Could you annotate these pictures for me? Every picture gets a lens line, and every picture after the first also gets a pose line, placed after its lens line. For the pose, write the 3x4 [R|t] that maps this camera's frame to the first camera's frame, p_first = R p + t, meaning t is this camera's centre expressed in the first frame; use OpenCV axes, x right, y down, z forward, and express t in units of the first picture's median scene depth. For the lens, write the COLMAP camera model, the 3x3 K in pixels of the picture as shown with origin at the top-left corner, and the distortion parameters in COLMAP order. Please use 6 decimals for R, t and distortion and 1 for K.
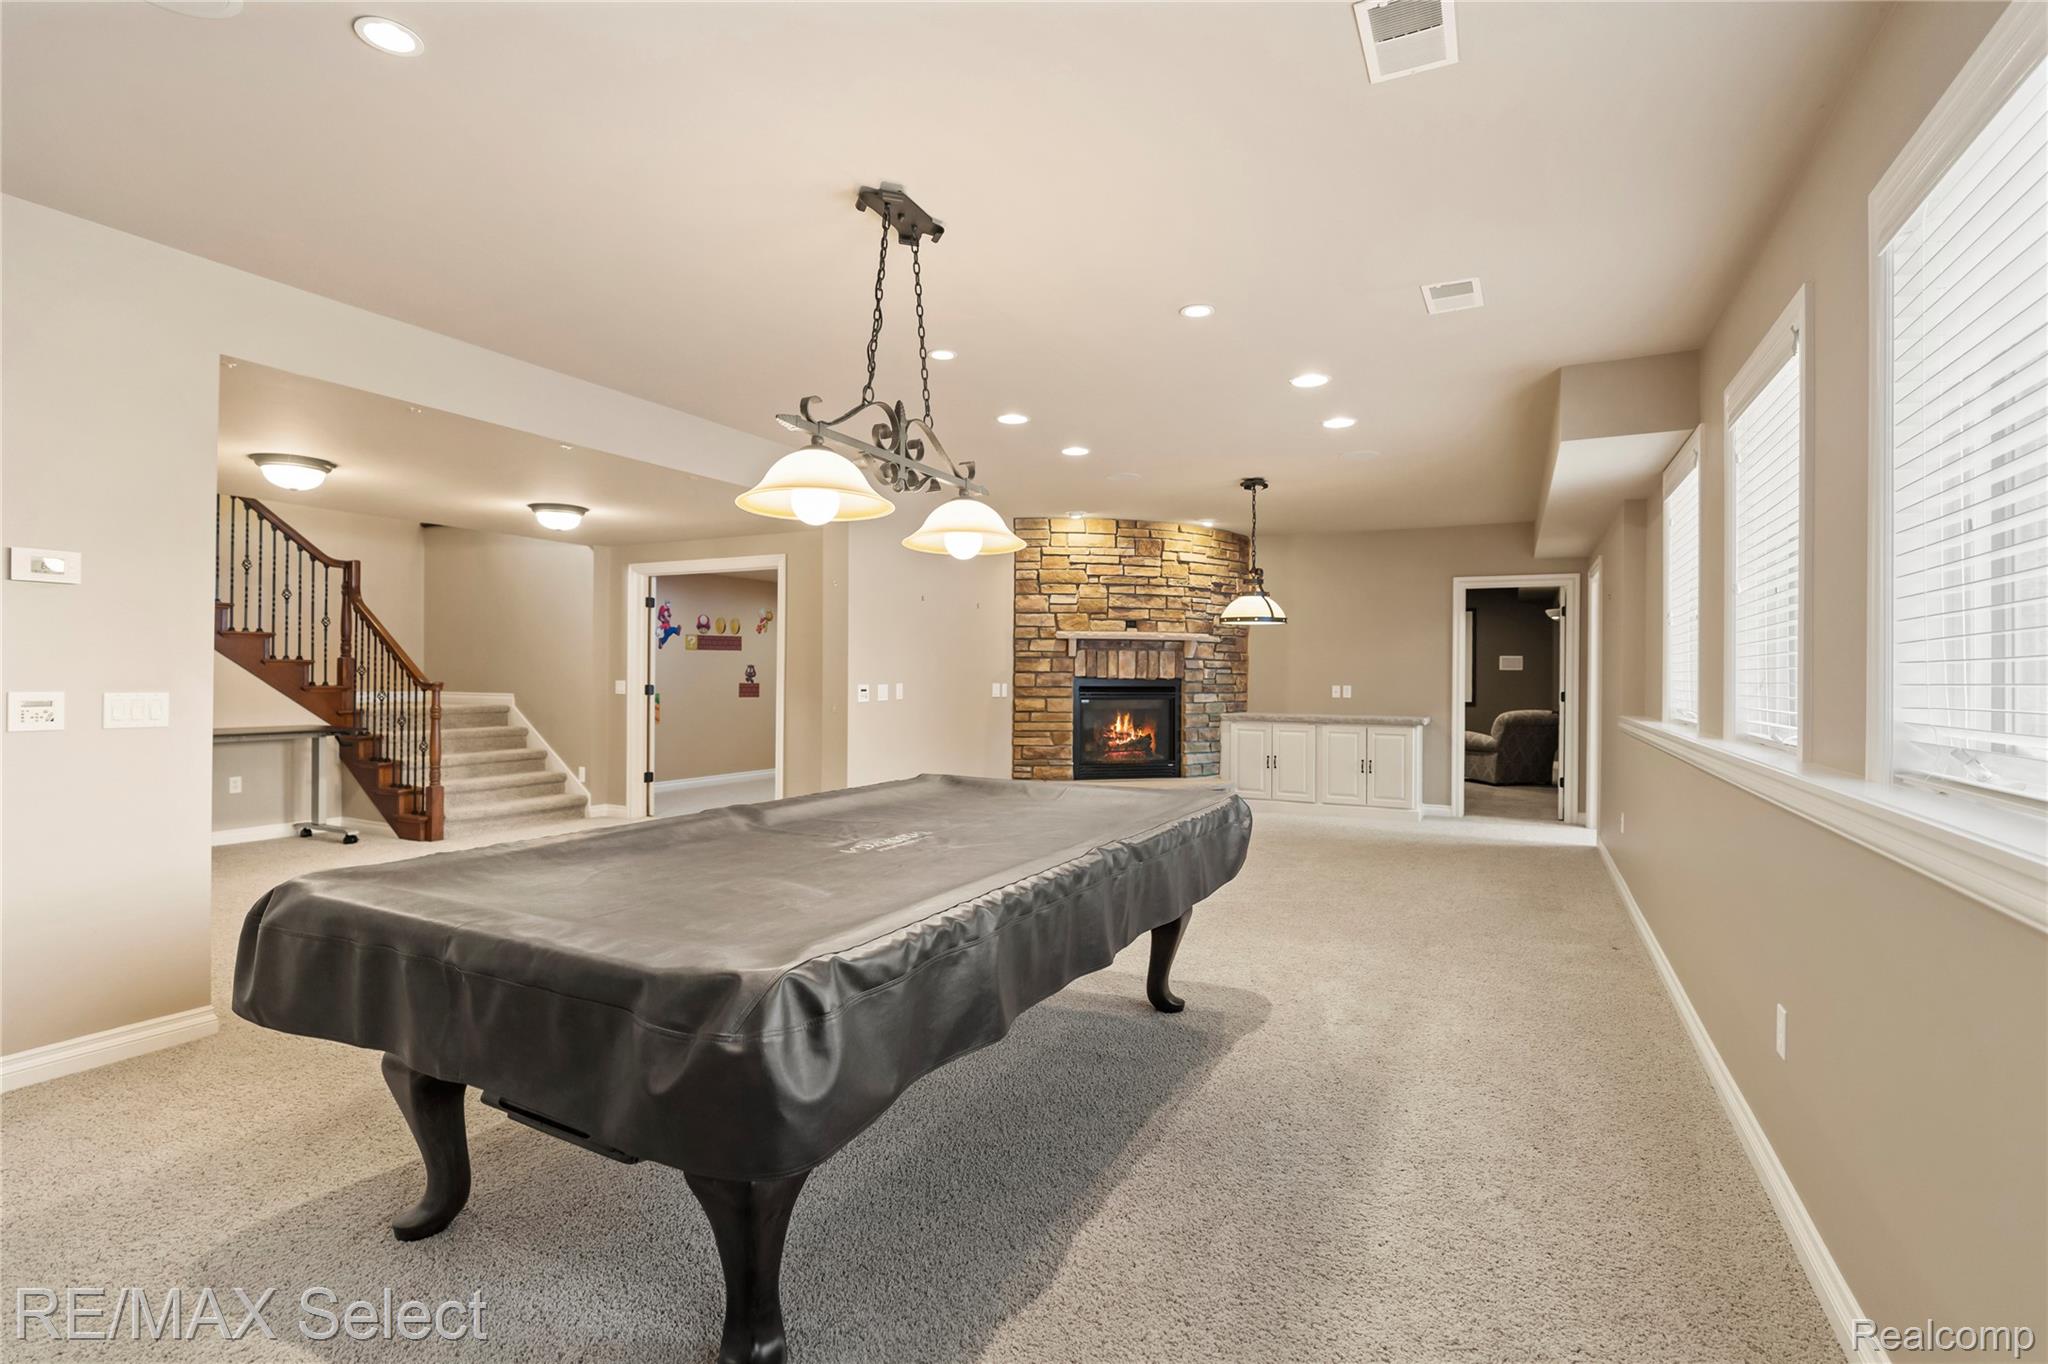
lens RADIAL K [[921.7, 0, 1033.7], [0, 921.7, 671.8], [0, 0, 1]] dist [-0.003772, 0.000494]
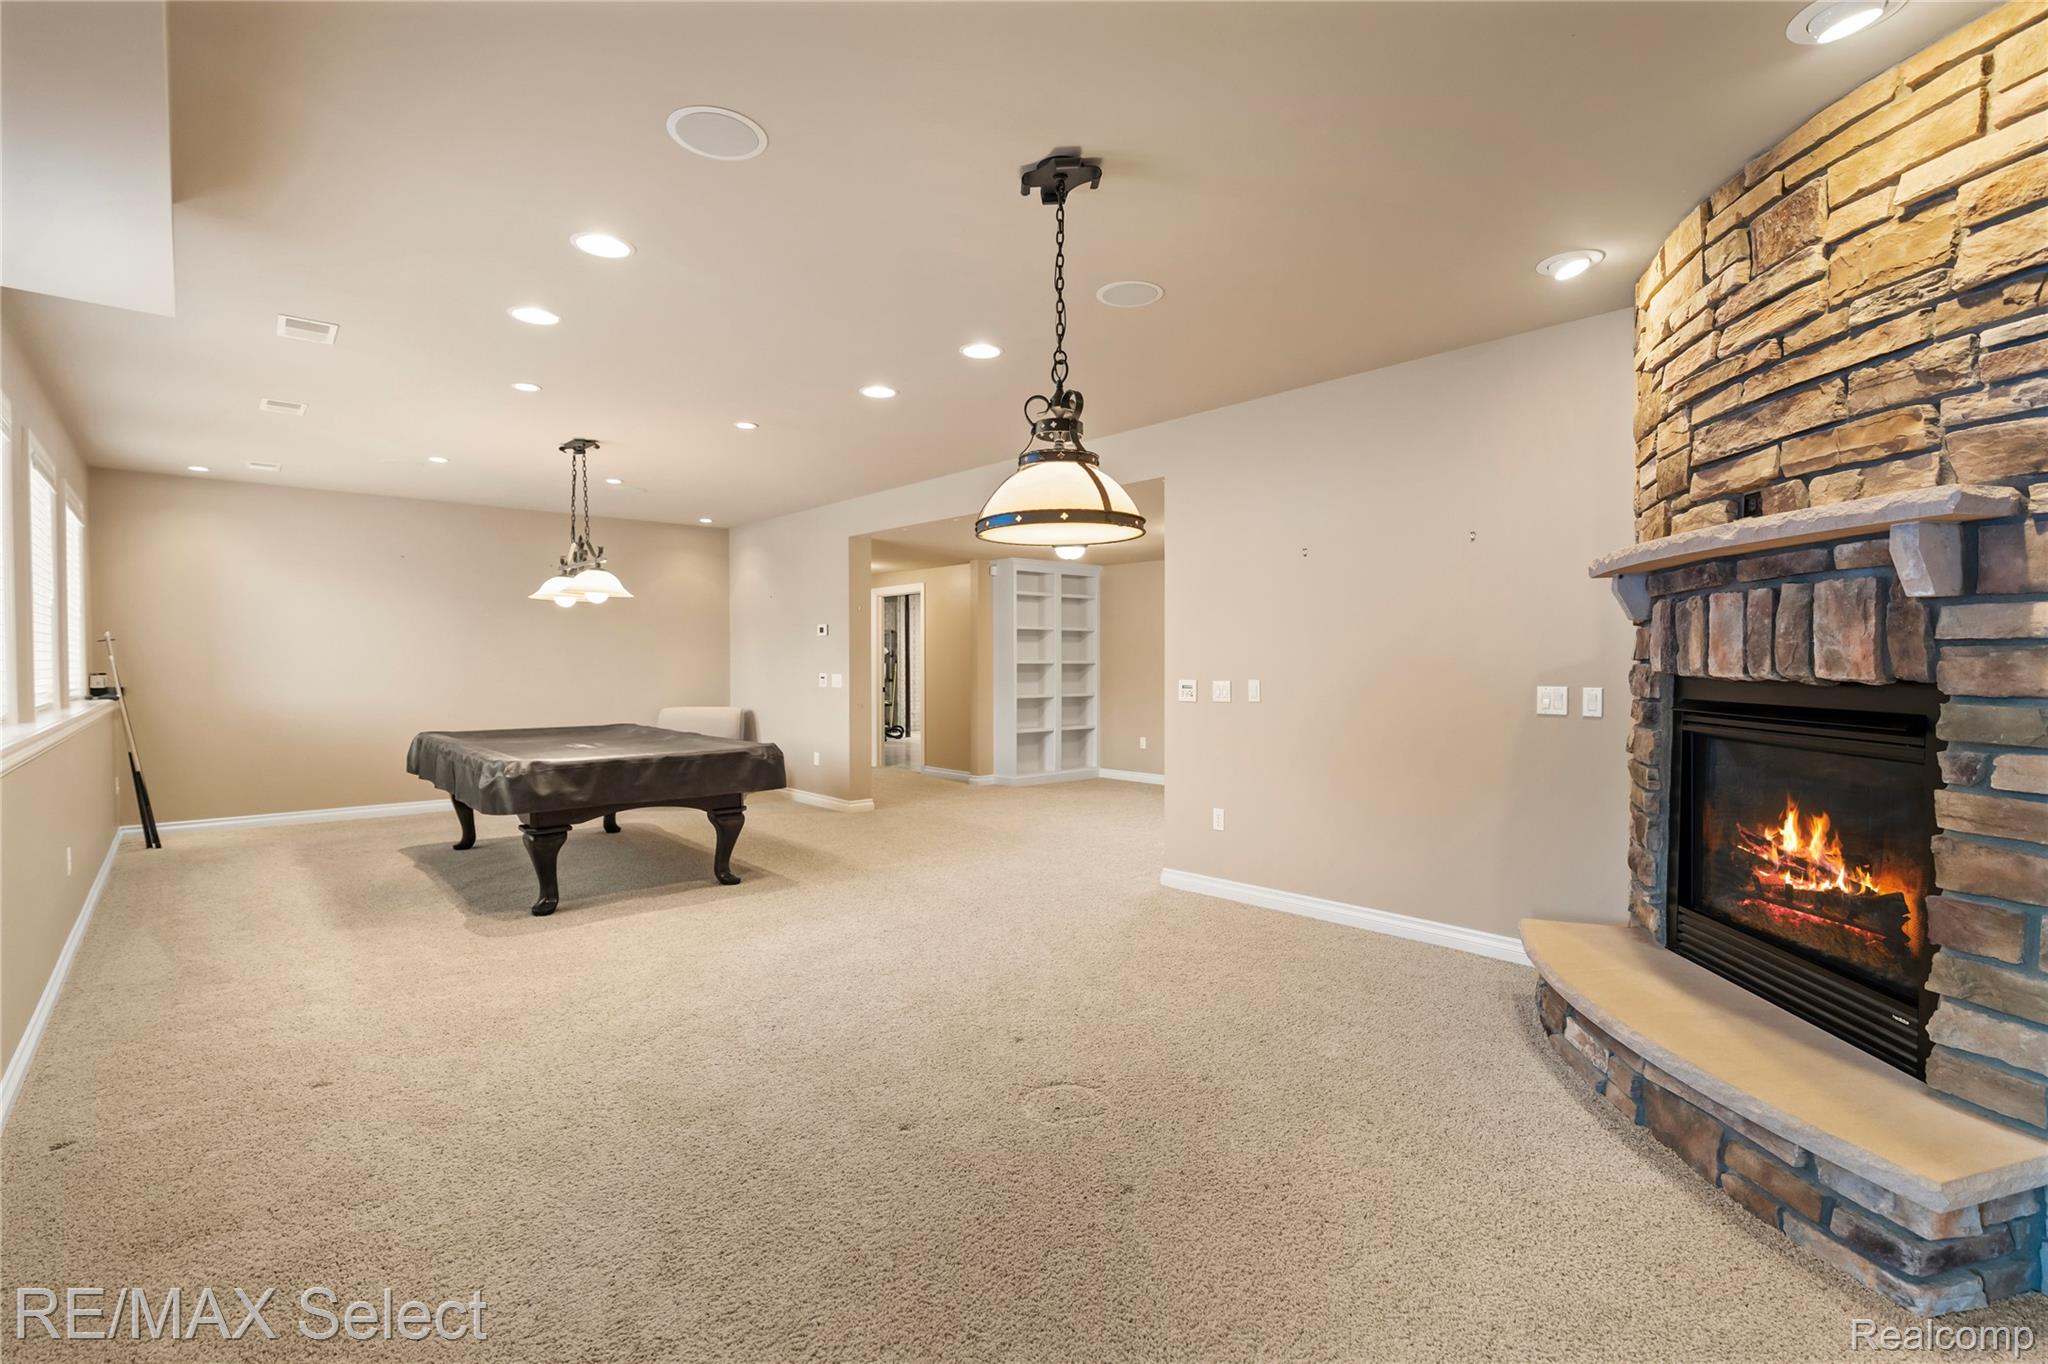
lens RADIAL K [[944.7, 0, 1024.0], [0, 944.7, 682.0], [0, 0, 1]] dist [0.000491, 0.000148]
pose [[-0.366371, 0.010302, -0.930412, 0.497440], [-0.003363, 0.999918, 0.012396, 0.004955], [0.930463, 0.007671, -0.366306, 0.899274]]
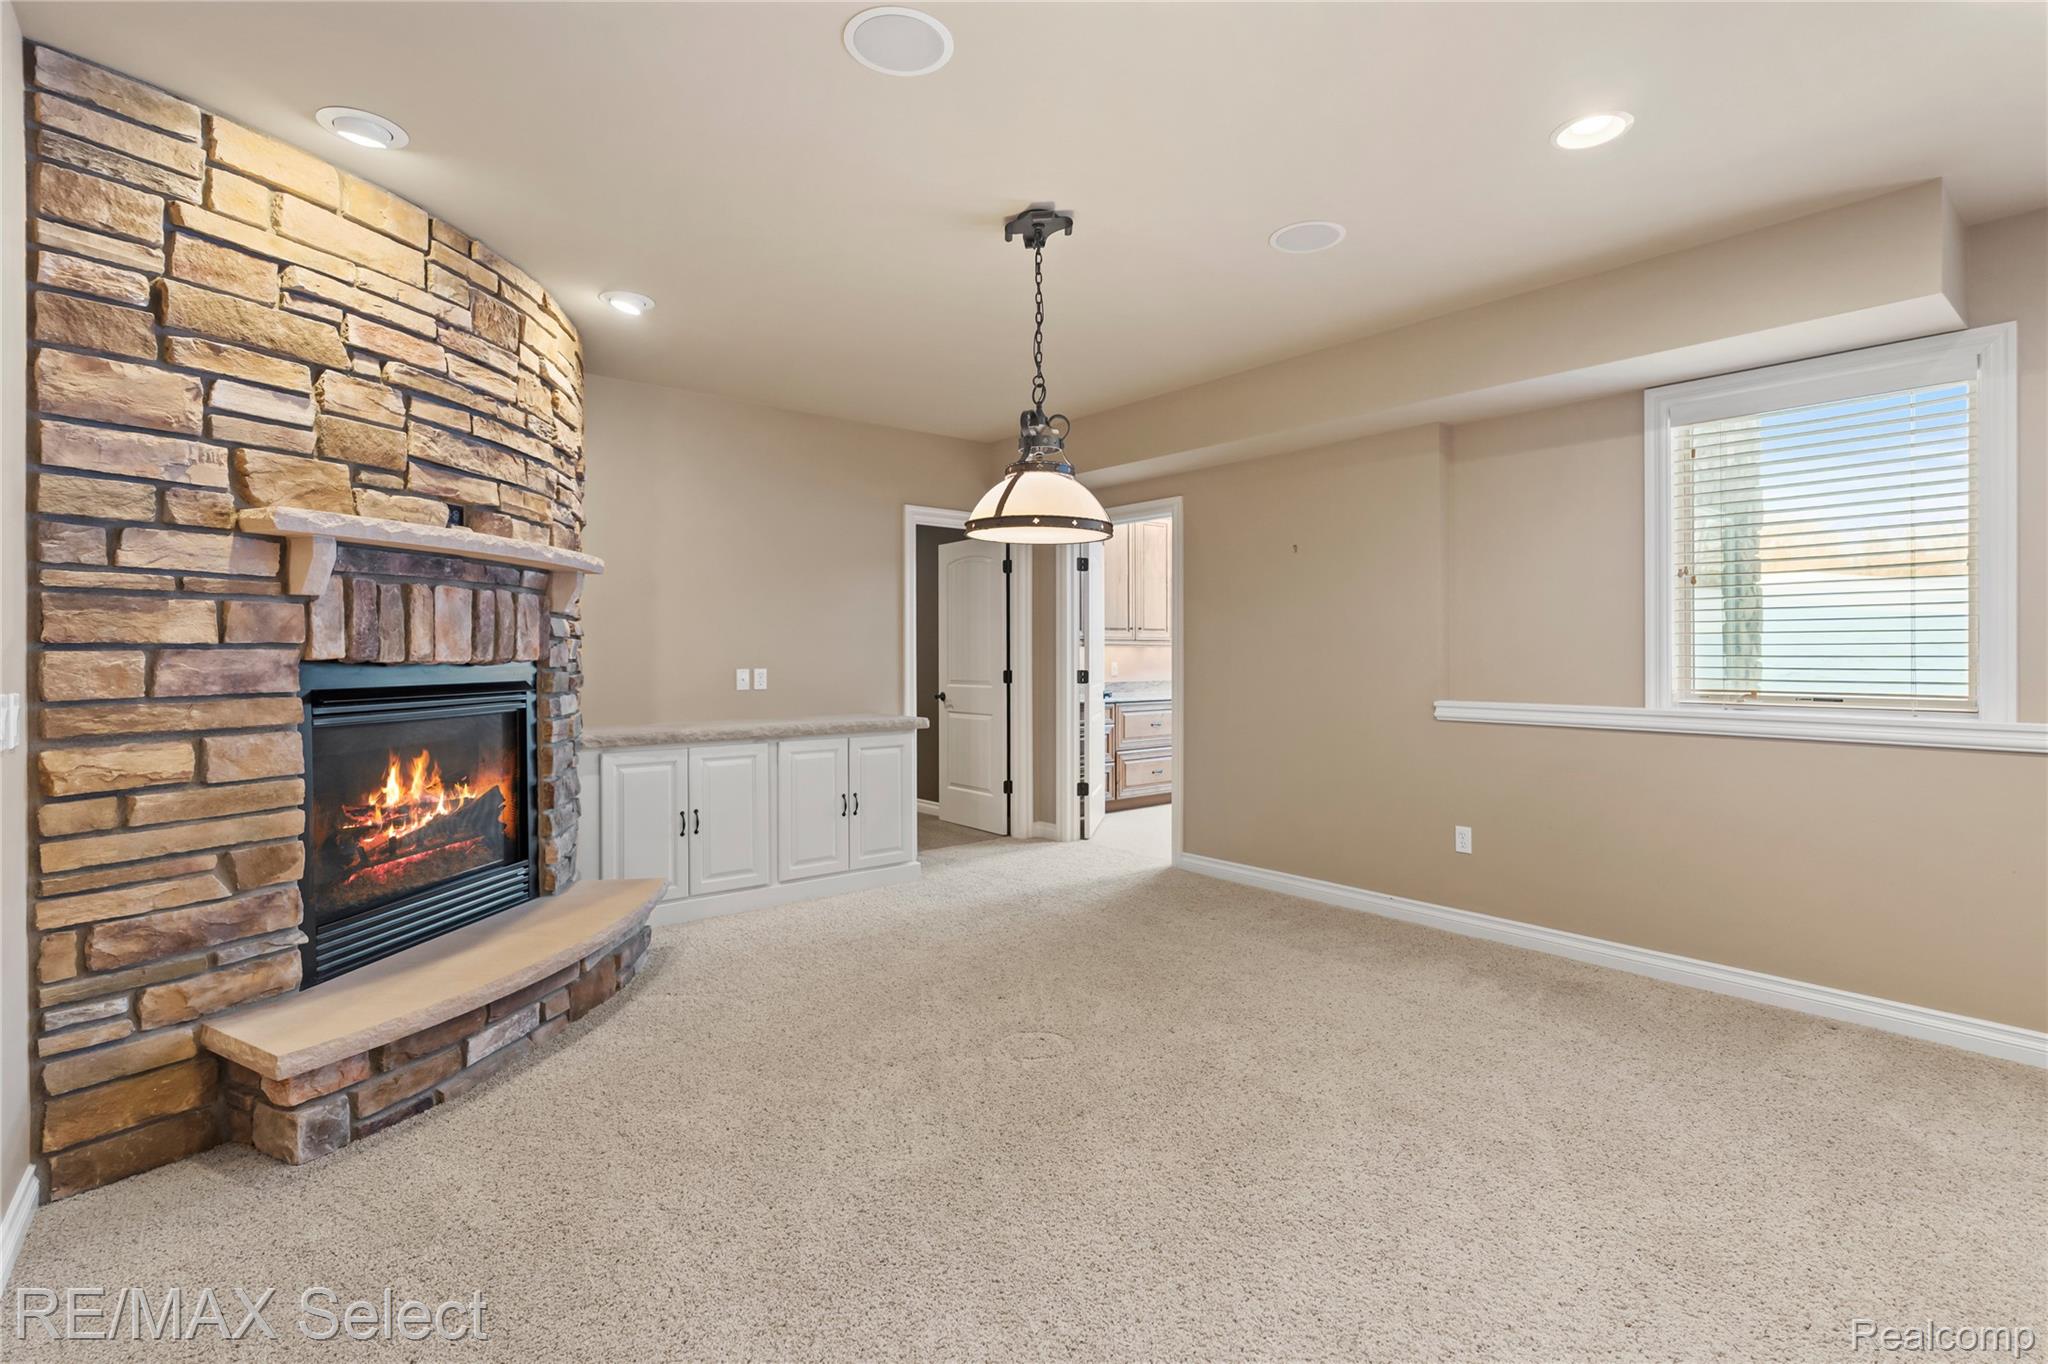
lens RADIAL K [[954.3, 0, 1023.3], [0, 954.3, 653.8], [0, 0, 1]] dist [0.000373, 0.000377]
pose [[0.413904, -0.009387, 0.910272, -0.149211], [0.001767, 0.999953, 0.009508, 0.000396], [-0.910319, -0.002327, 0.413901, 0.643509]]
